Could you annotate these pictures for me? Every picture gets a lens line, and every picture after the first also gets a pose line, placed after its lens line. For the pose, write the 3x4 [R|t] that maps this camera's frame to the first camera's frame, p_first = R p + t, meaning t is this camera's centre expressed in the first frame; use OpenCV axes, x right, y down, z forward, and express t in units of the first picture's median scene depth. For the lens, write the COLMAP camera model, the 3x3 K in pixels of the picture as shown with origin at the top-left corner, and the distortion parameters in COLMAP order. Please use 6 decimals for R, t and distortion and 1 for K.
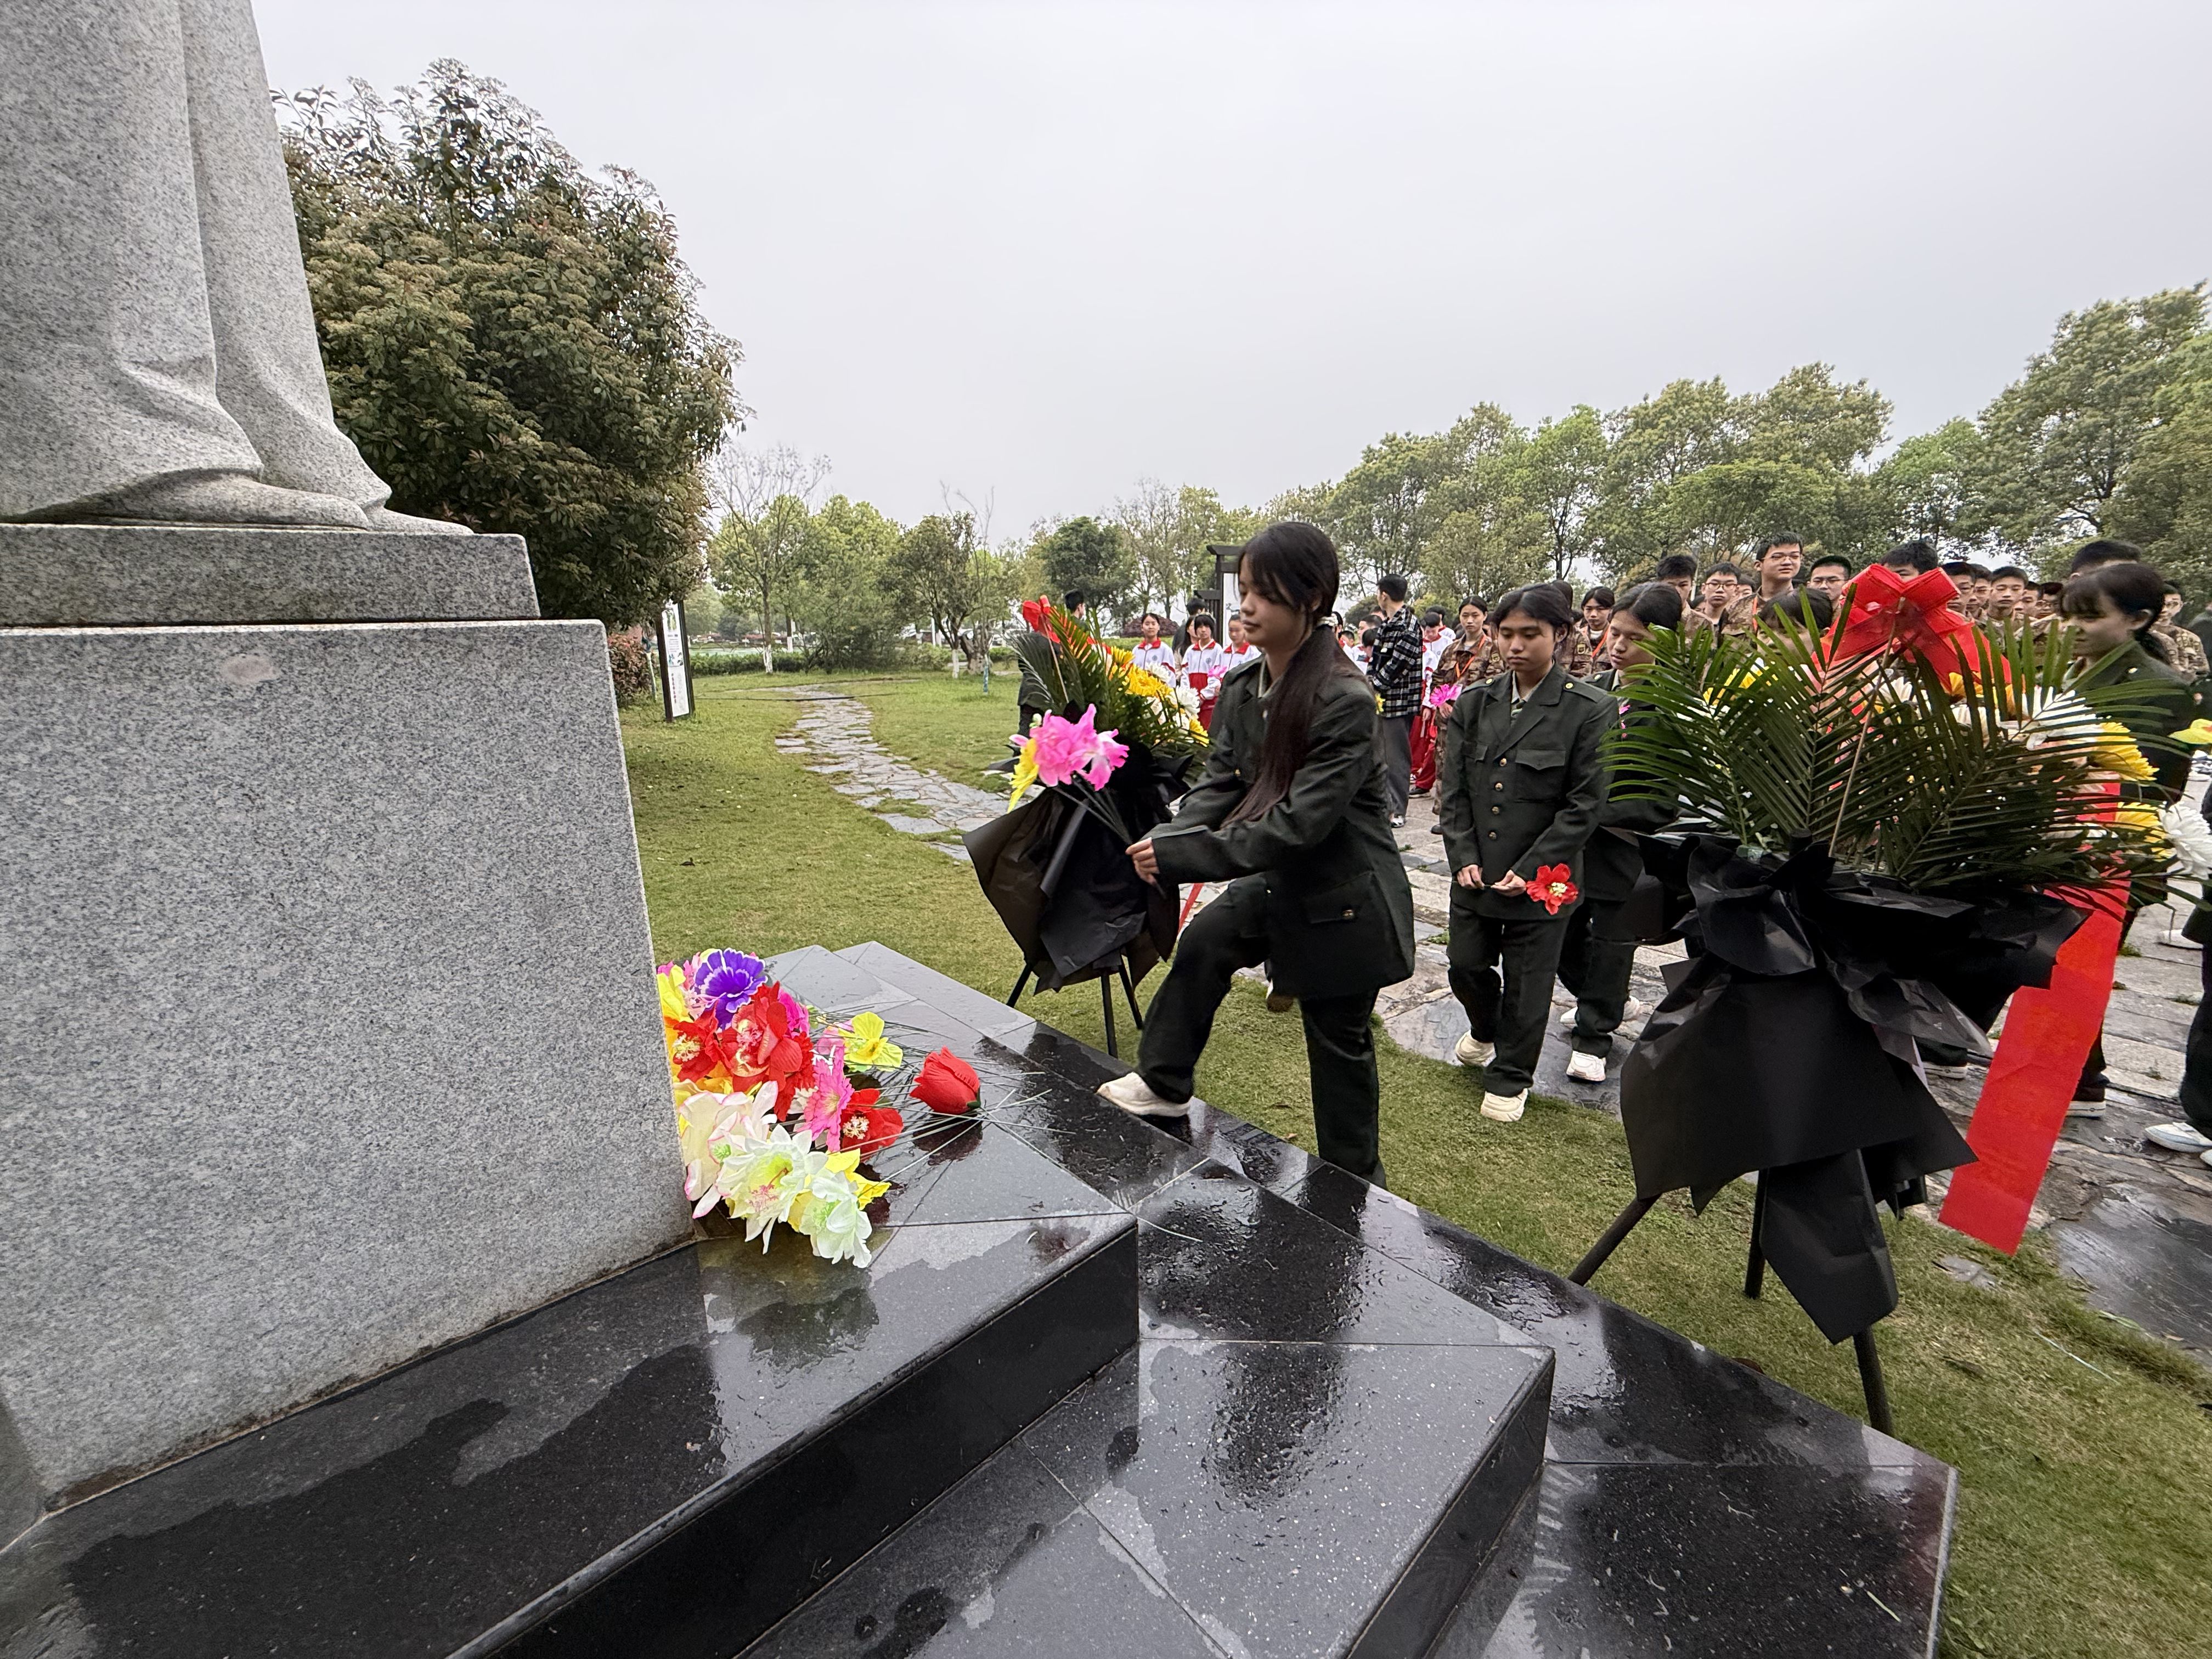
lens RADIAL K [[883.6, 0, 1106.1], [0, 883.6, 829.4], [0, 0, 1]] dist [0.001513, -0.000127]
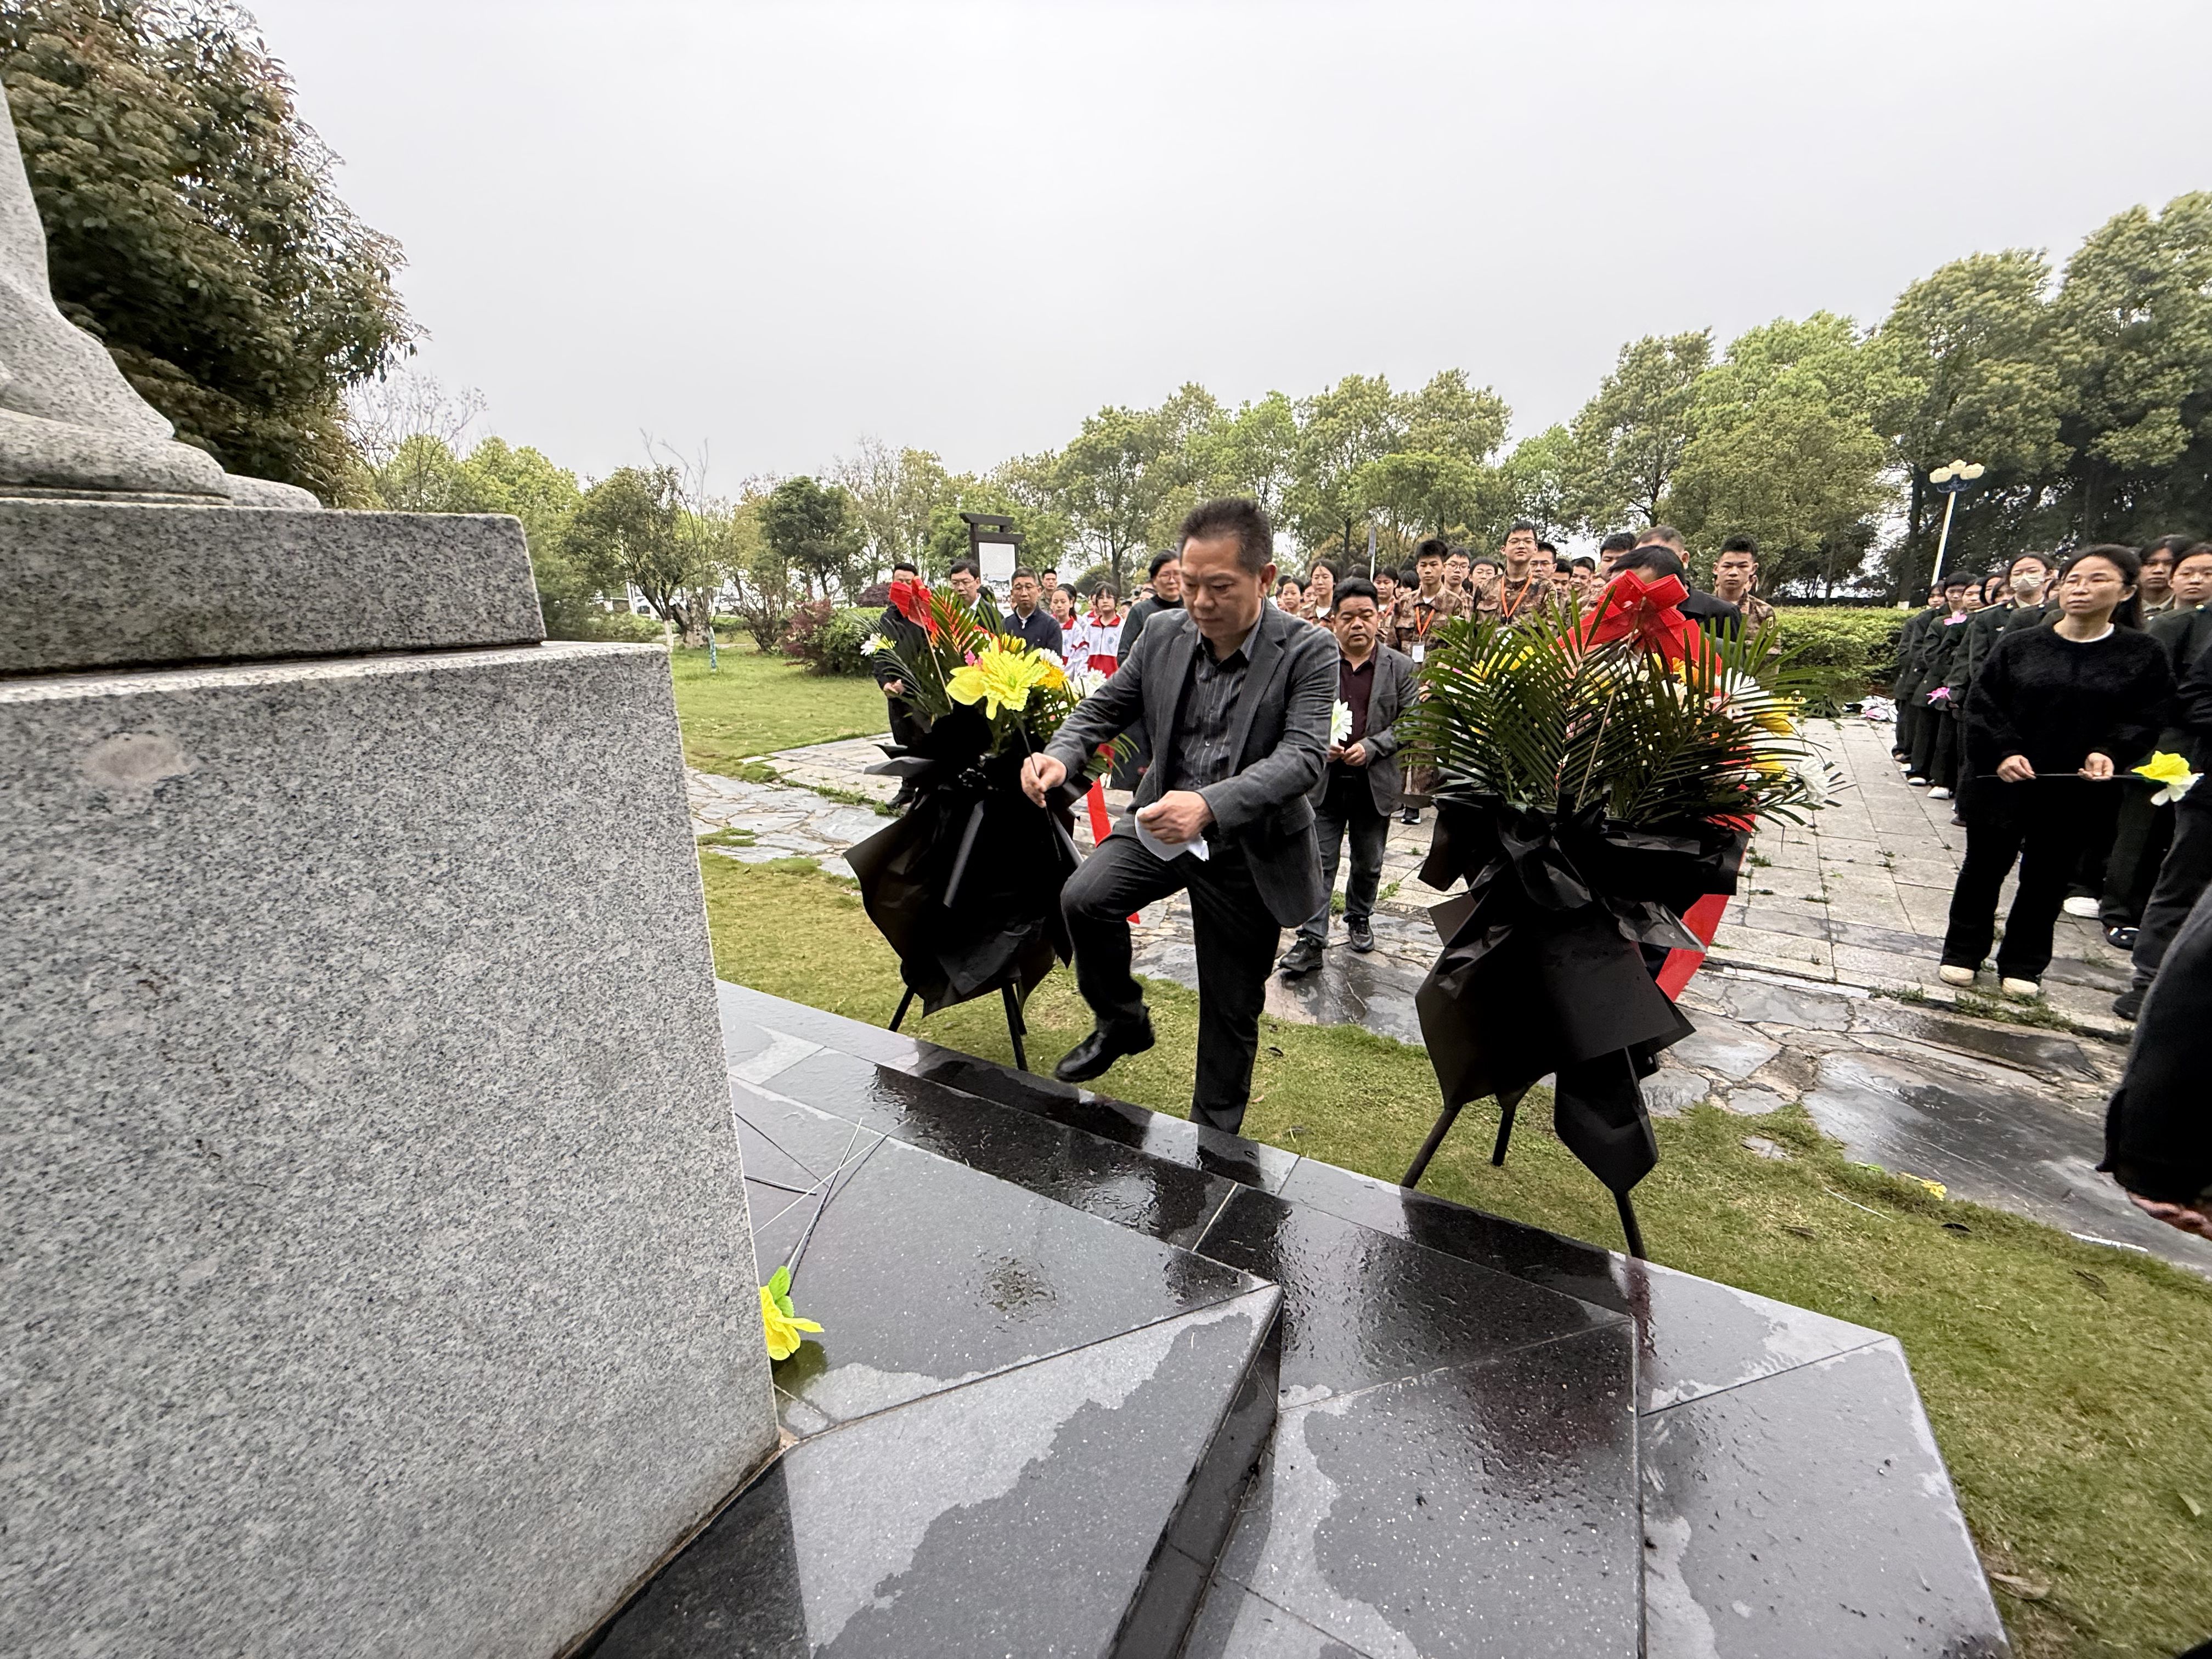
lens RADIAL K [[883.6, 0, 1108.1], [0, 883.6, 829.4], [0, 0, 1]] dist [0.001513, -0.000127]
pose [[0.954721, -0.072472, 0.288542, -0.087624], [0.062476, 0.997089, 0.043717, -0.019711], [-0.290870, -0.023710, 0.956469, 0.046076]]
